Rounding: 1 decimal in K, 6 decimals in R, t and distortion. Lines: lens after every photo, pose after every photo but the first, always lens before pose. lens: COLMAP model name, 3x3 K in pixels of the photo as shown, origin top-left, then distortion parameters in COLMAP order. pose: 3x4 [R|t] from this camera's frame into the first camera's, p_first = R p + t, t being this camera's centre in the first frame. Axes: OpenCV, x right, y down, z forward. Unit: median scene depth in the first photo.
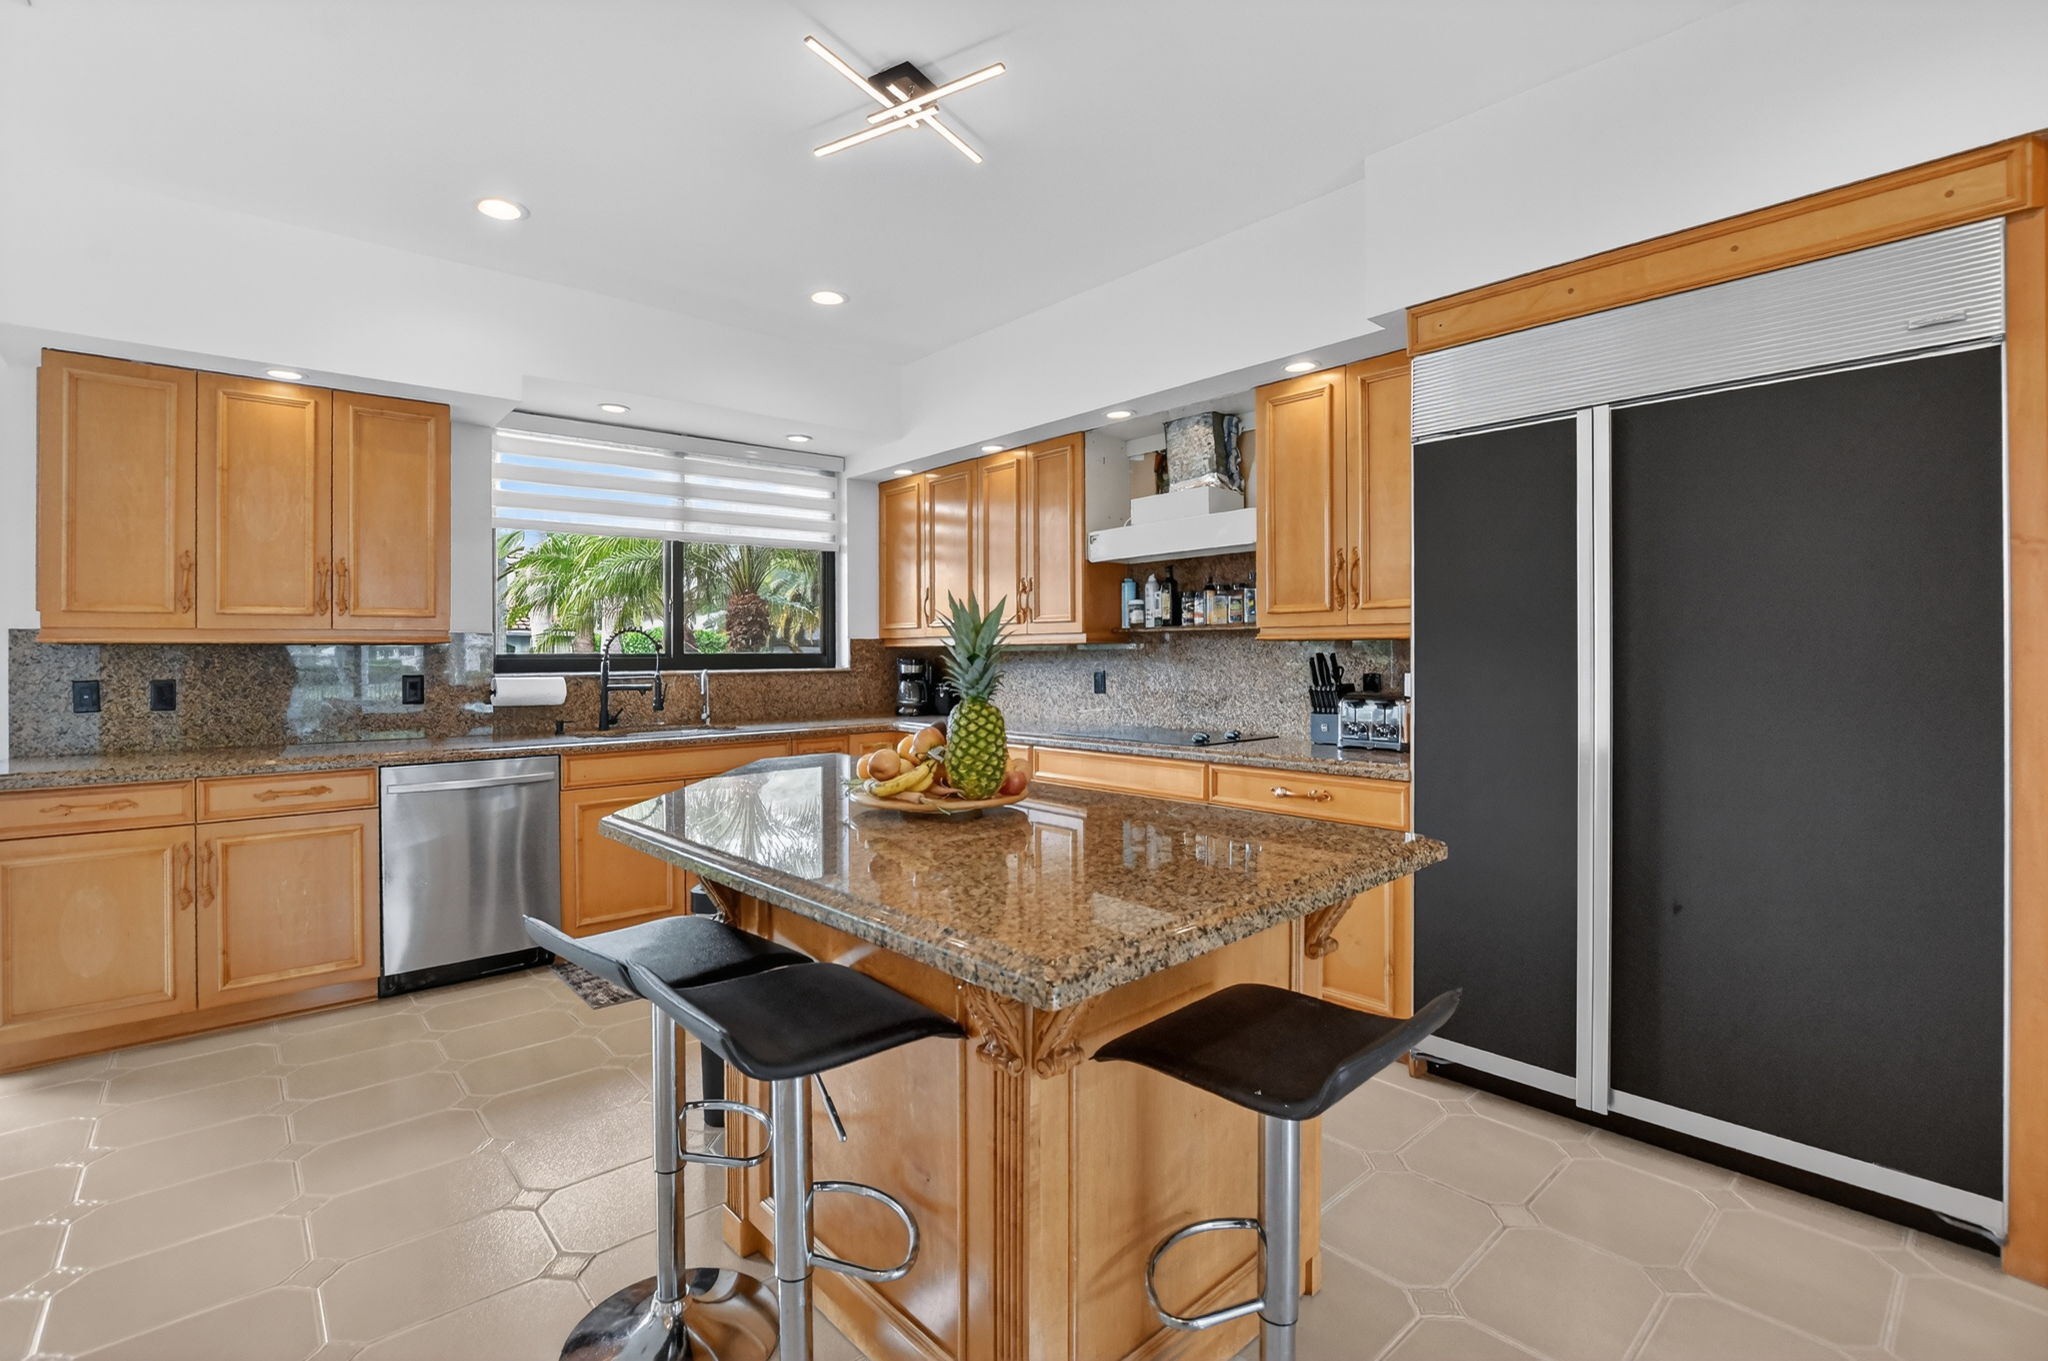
lens RADIAL K [[933.4, 0, 1014.3], [0, 933.4, 669.3], [0, 0, 1]] dist [-0.021618, -0.000358]
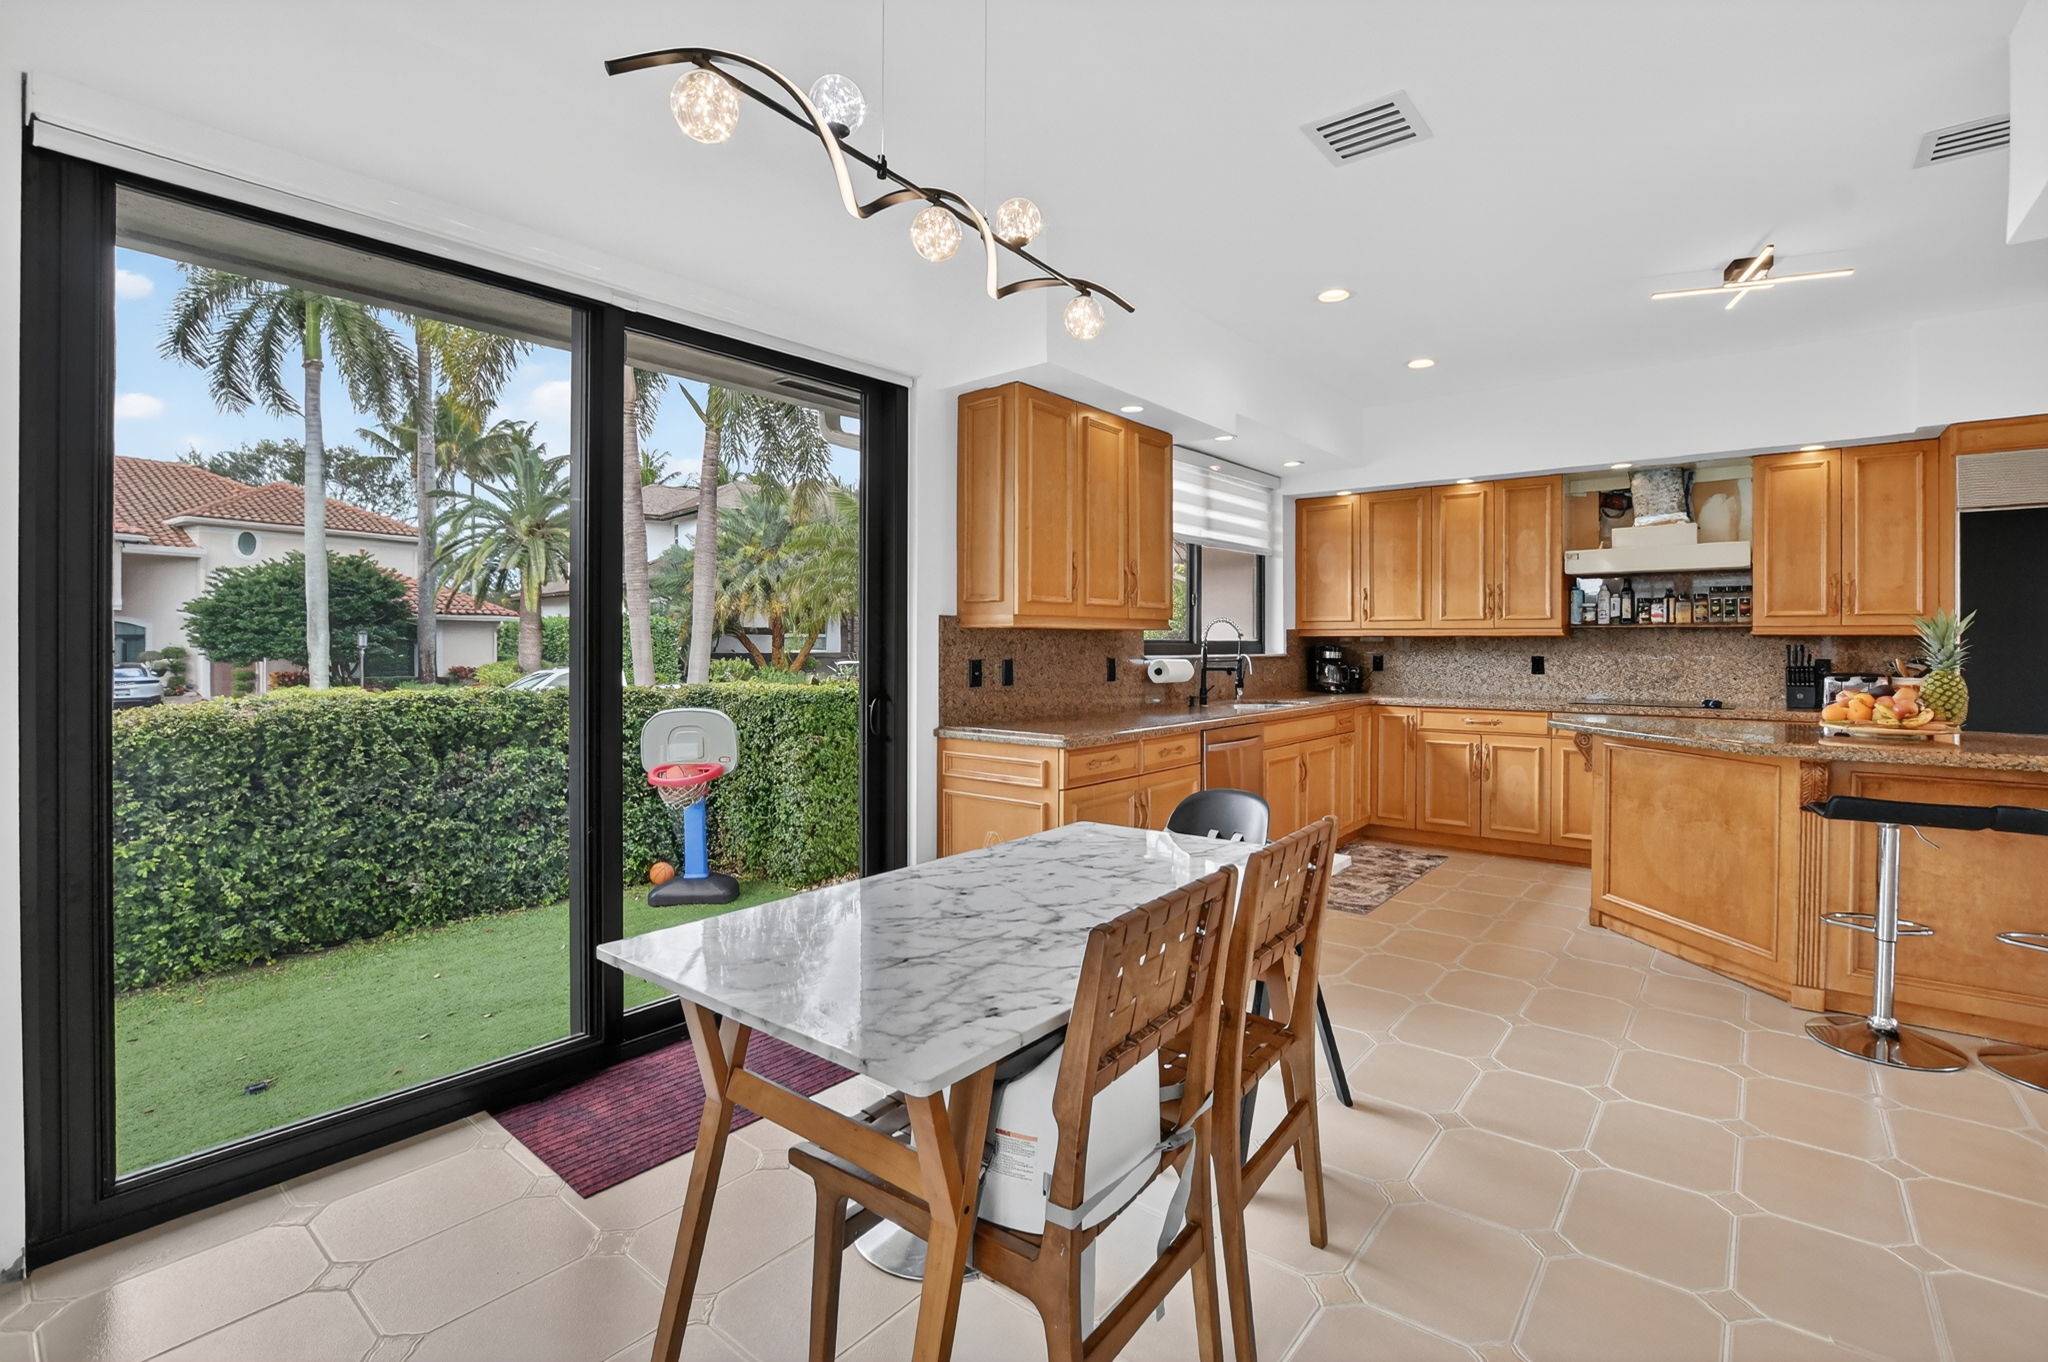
lens RADIAL K [[933.4, 0, 1041.2], [0, 933.4, 673.2], [0, 0, 1]] dist [-0.021618, -0.000358]
pose [[0.982433, 0.000924, 0.186613, -0.891087], [-0.003440, 0.999907, 0.013161, 0.010791], [-0.186584, -0.013571, 0.982345, -0.148166]]
